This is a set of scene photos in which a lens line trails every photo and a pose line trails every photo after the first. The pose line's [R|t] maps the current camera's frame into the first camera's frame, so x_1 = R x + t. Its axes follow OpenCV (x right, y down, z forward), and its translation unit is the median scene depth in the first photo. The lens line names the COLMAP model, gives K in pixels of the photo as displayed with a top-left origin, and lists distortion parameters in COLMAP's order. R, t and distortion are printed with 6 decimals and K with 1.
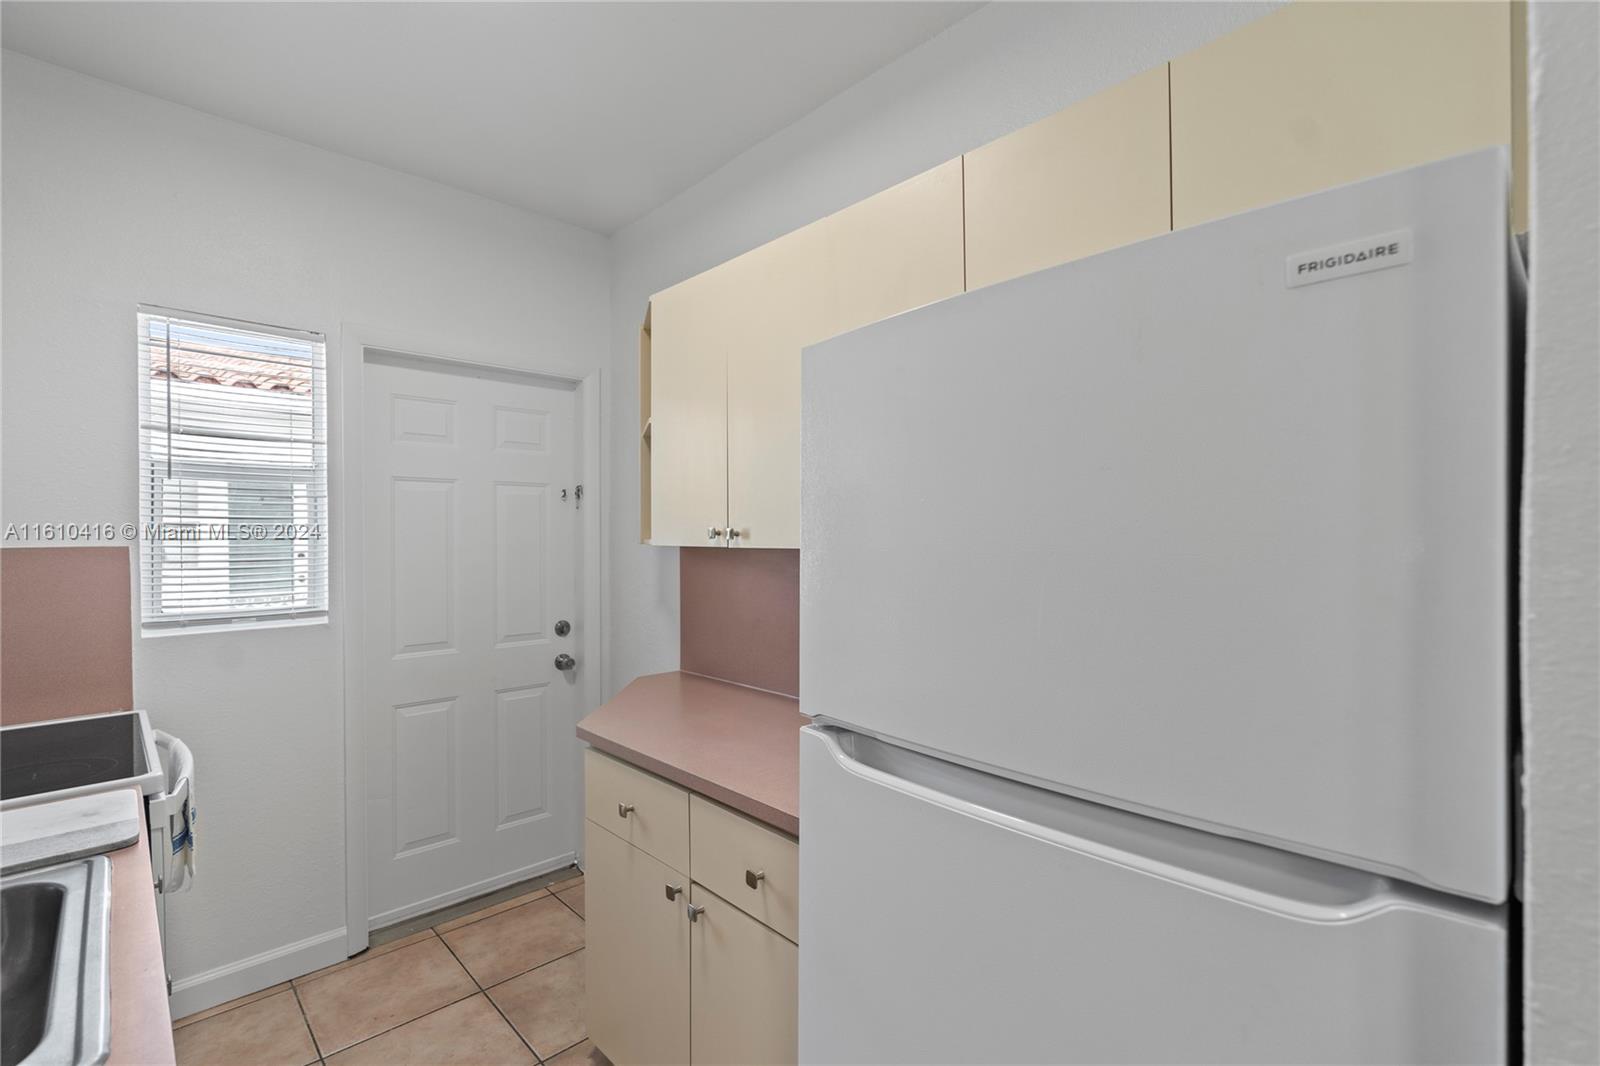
lens RADIAL K [[722.2, 0, 801.6], [0, 722.2, 539.1], [0, 0, 1]] dist [-0.006768, 0.001878]
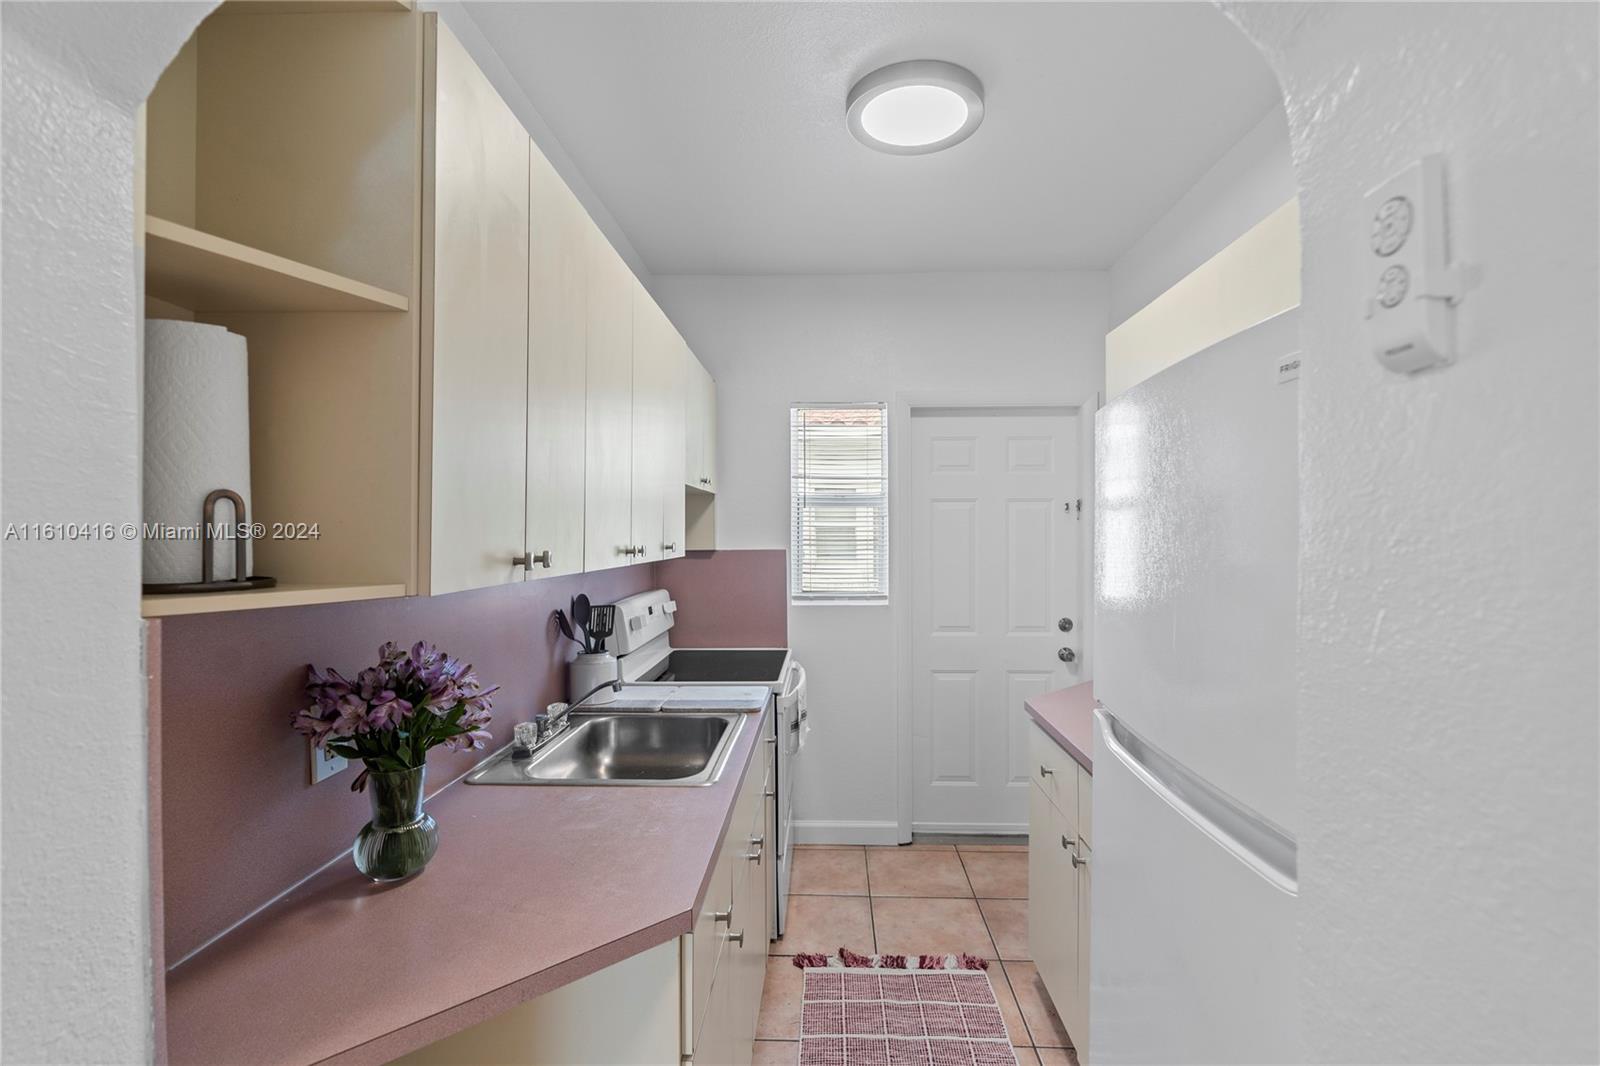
lens RADIAL K [[722.2, 0, 800.9], [0, 722.2, 533.9], [0, 0, 1]] dist [-0.006768, 0.001878]
pose [[0.693895, 0.003279, -0.720069, 0.262191], [-0.006185, 0.999980, -0.001406, -0.021022], [0.720050, 0.005429, 0.693901, -0.122321]]
